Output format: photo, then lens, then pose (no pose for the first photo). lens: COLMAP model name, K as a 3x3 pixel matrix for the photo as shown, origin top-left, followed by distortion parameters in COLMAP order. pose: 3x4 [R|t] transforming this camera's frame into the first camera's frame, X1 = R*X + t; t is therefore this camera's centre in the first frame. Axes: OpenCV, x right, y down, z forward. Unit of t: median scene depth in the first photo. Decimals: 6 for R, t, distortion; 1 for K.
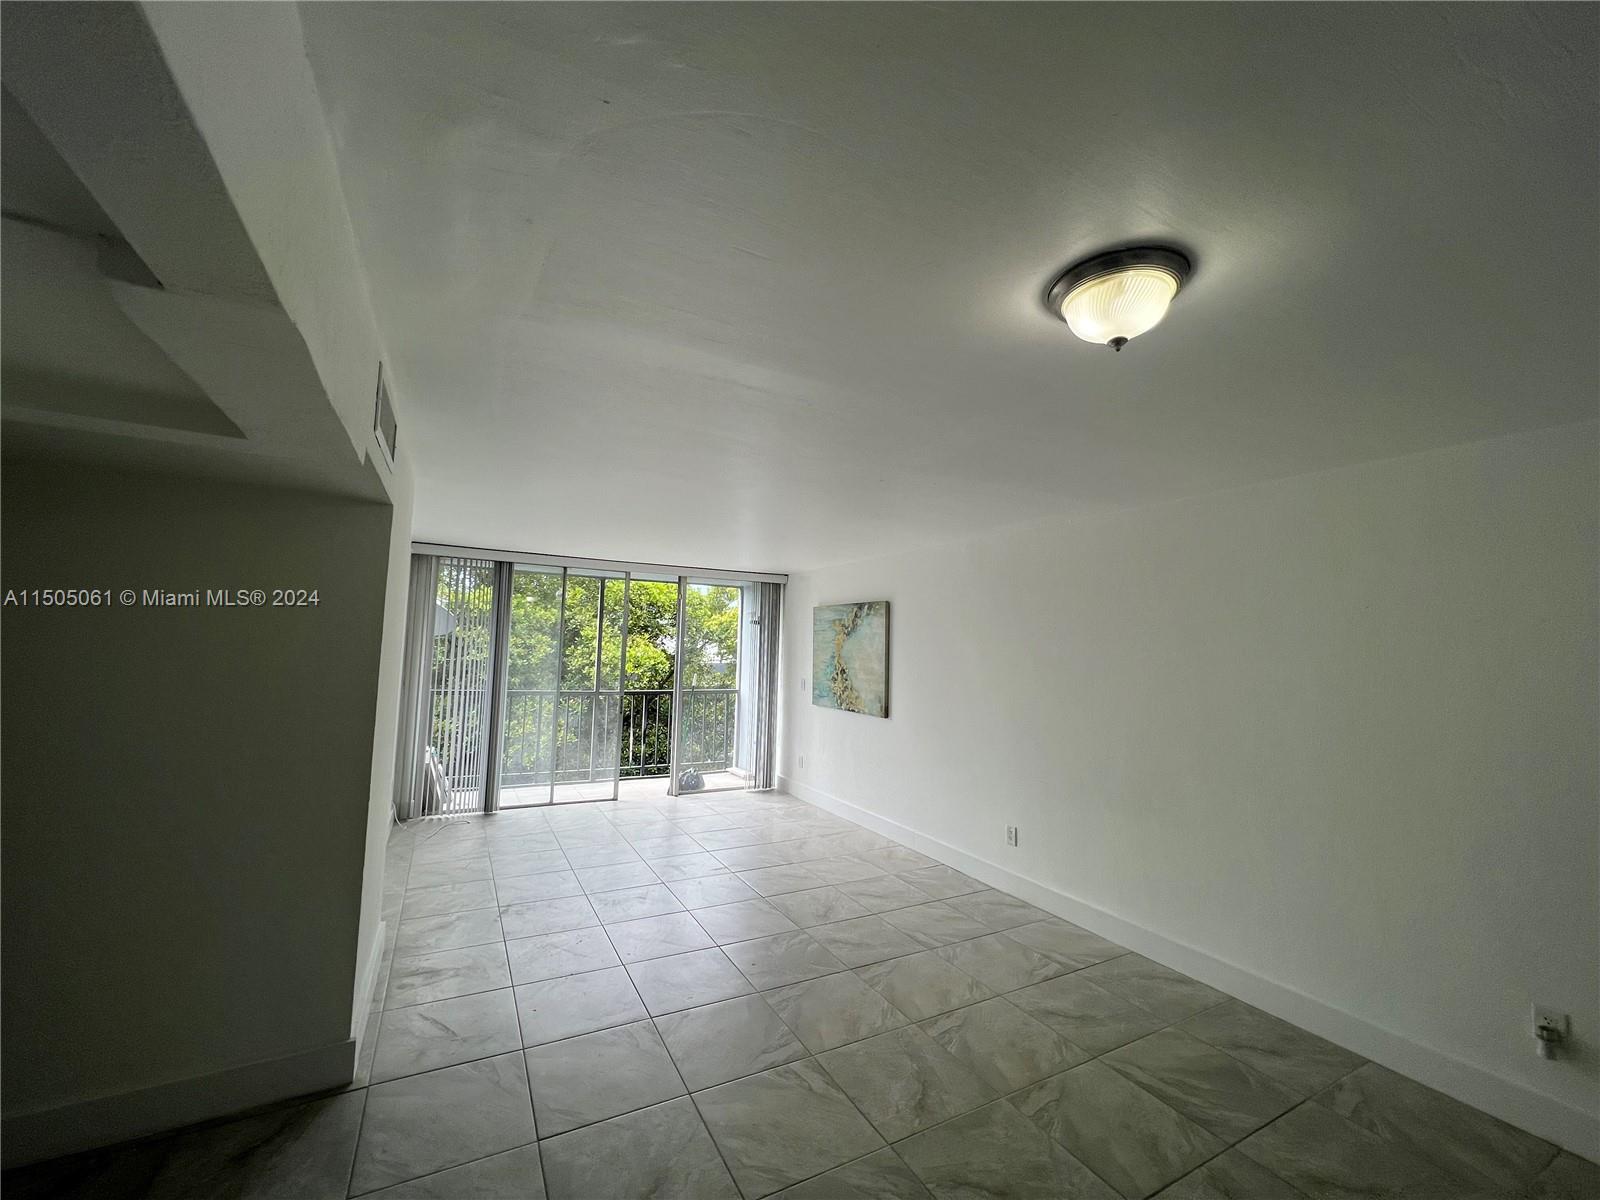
lens RADIAL K [[640.5, 0, 794.2], [0, 640.5, 597.2], [0, 0, 1]] dist [-0.001491, 0.000094]
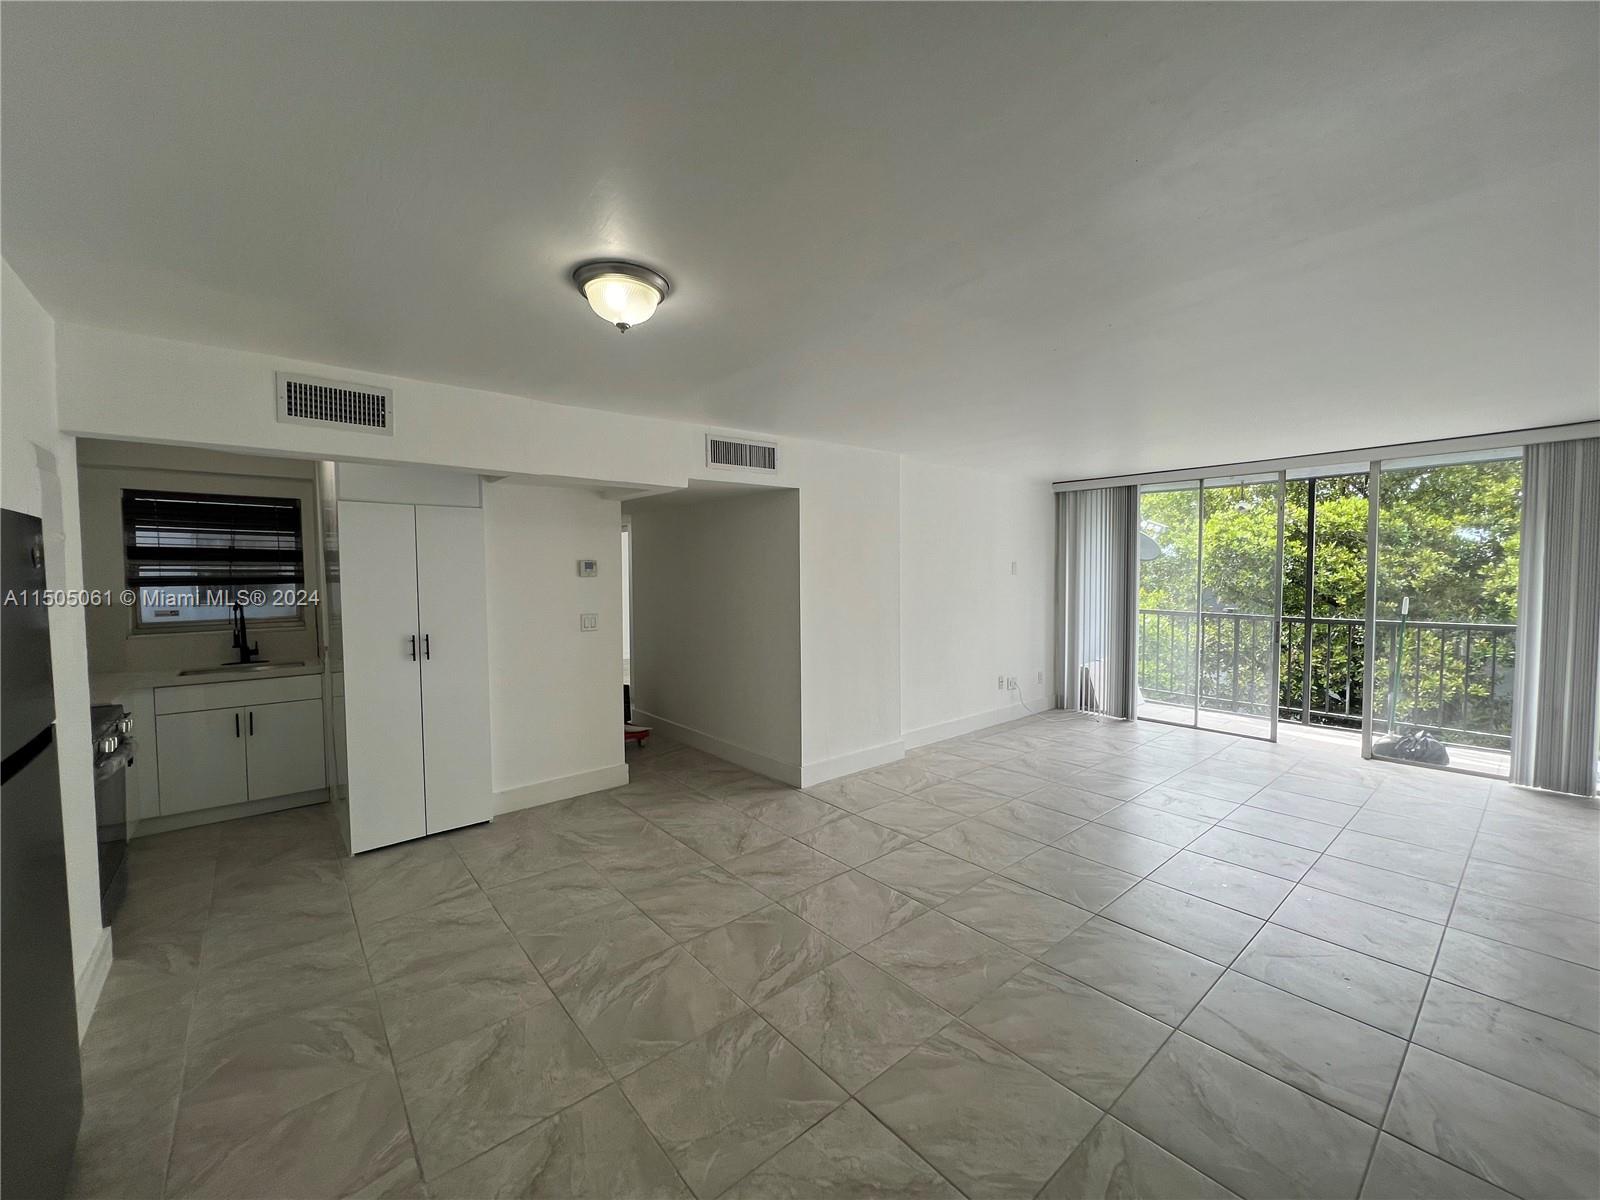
lens RADIAL K [[640.5, 0, 794.2], [0, 640.5, 597.2], [0, 0, 1]] dist [-0.001491, 0.000094]
pose [[0.202214, 0.015350, -0.979221, 0.476837], [0.092621, 0.995096, 0.034726, 0.039534], [0.974952, -0.097719, 0.199800, 0.250168]]
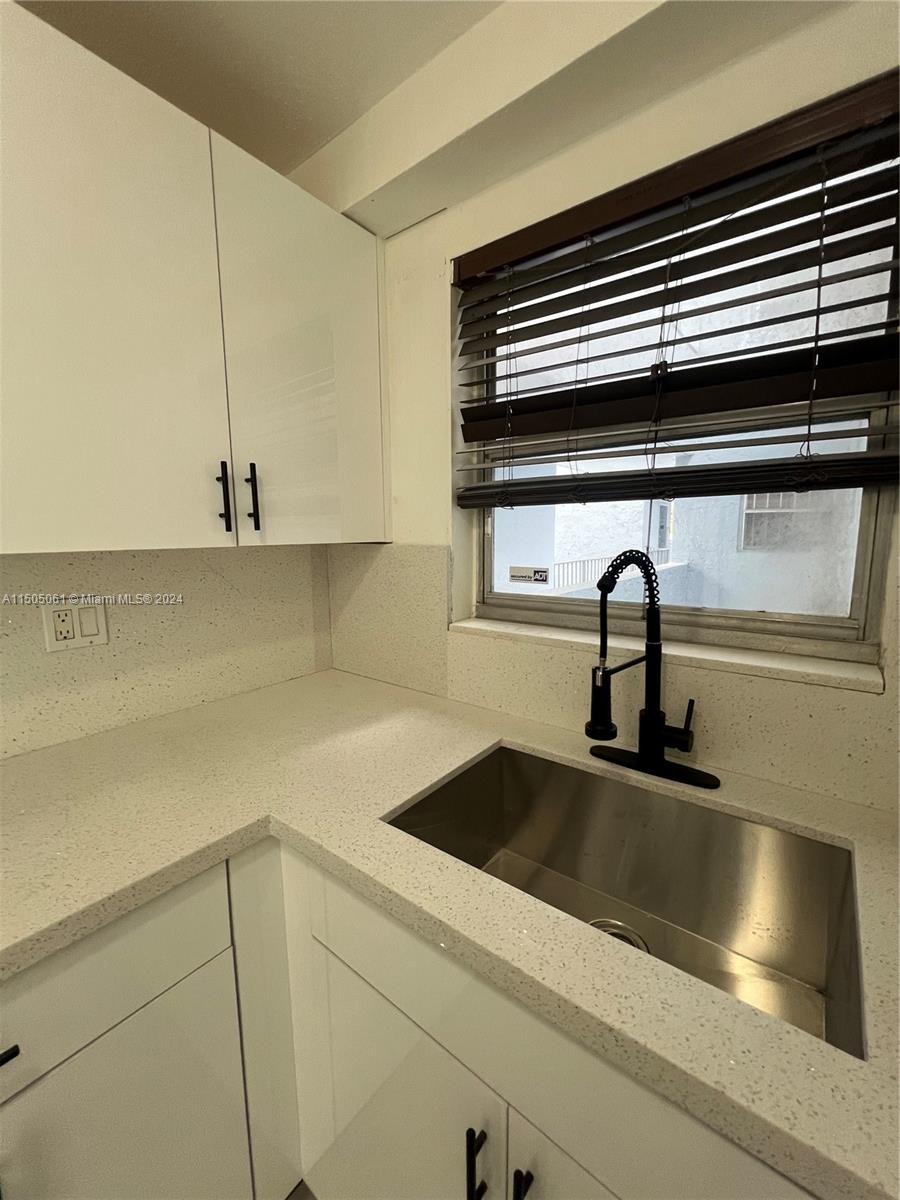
lens RADIAL K [[482.4, 0, 450.1], [0, 482.4, 595.7], [0, 0, 1]] dist [-0.002055, -0.000025]
pose [[-0.912811, 0.037082, -0.406695, -0.284188], [0.019796, 0.998716, 0.046630, 0.014435], [0.407902, 0.034514, -0.912373, -0.126486]]
